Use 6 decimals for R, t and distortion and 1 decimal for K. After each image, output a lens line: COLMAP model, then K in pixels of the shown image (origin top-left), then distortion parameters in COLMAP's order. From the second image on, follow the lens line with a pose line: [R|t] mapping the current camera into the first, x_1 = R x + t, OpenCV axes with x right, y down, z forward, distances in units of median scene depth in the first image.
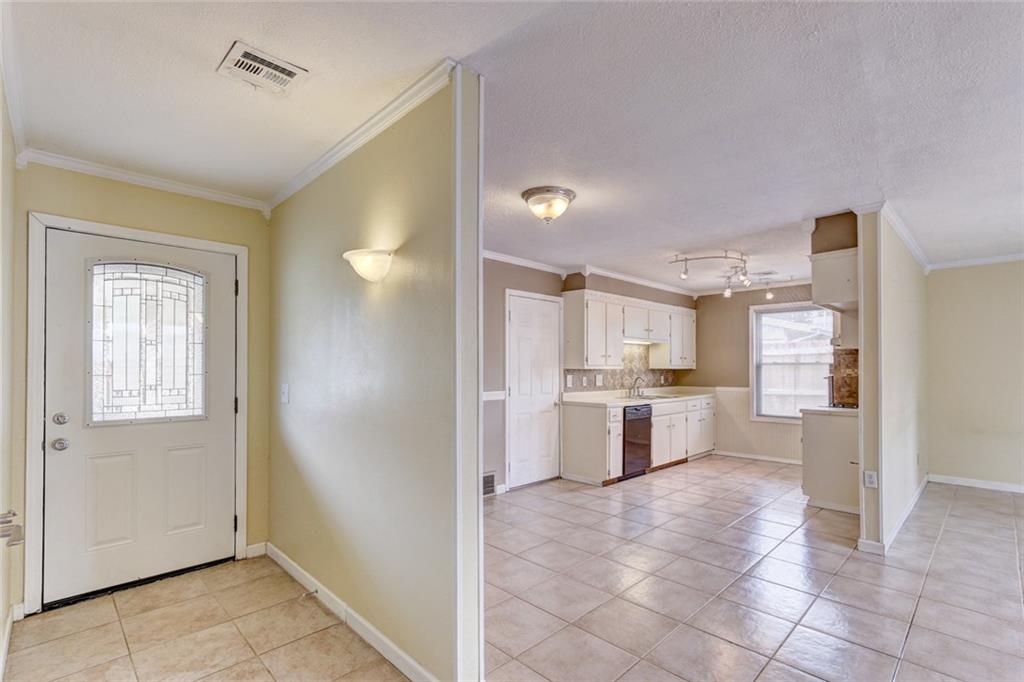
lens RADIAL K [[467.9, 0, 516.2], [0, 467.9, 365.6], [0, 0, 1]] dist [-0.006011, 0.004474]
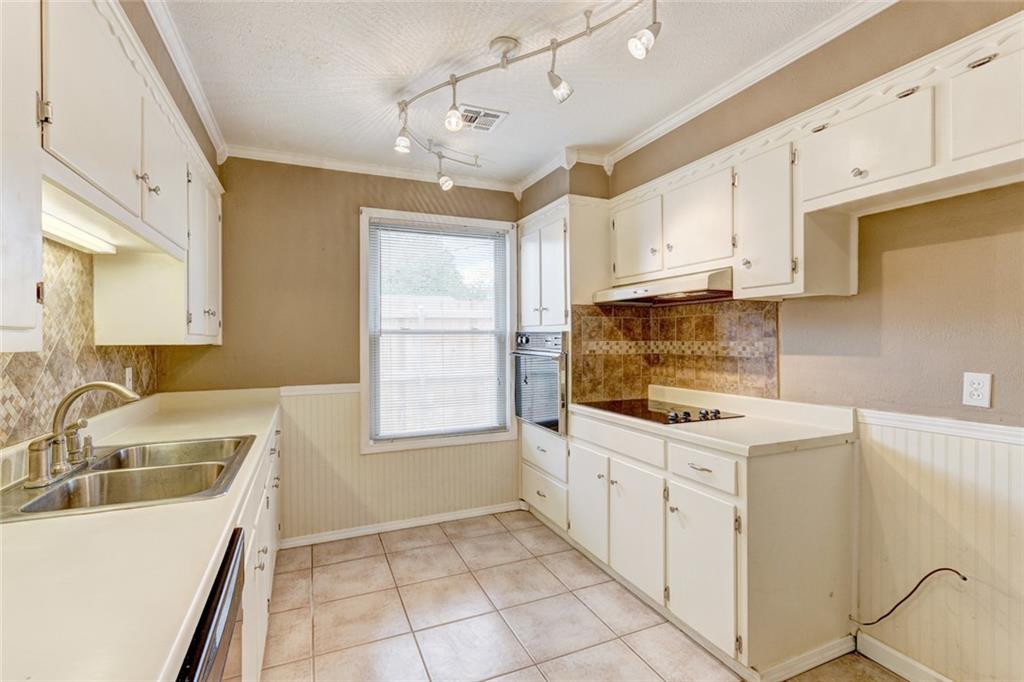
lens RADIAL K [[467.9, 0, 509.1], [0, 467.9, 339.0], [0, 0, 1]] dist [-0.006011, 0.004474]
pose [[0.361628, -0.002110, 0.932320, 0.146905], [0.001257, 0.999998, 0.001776, 0.003278], [-0.932321, 0.000529, 0.361630, 0.841943]]
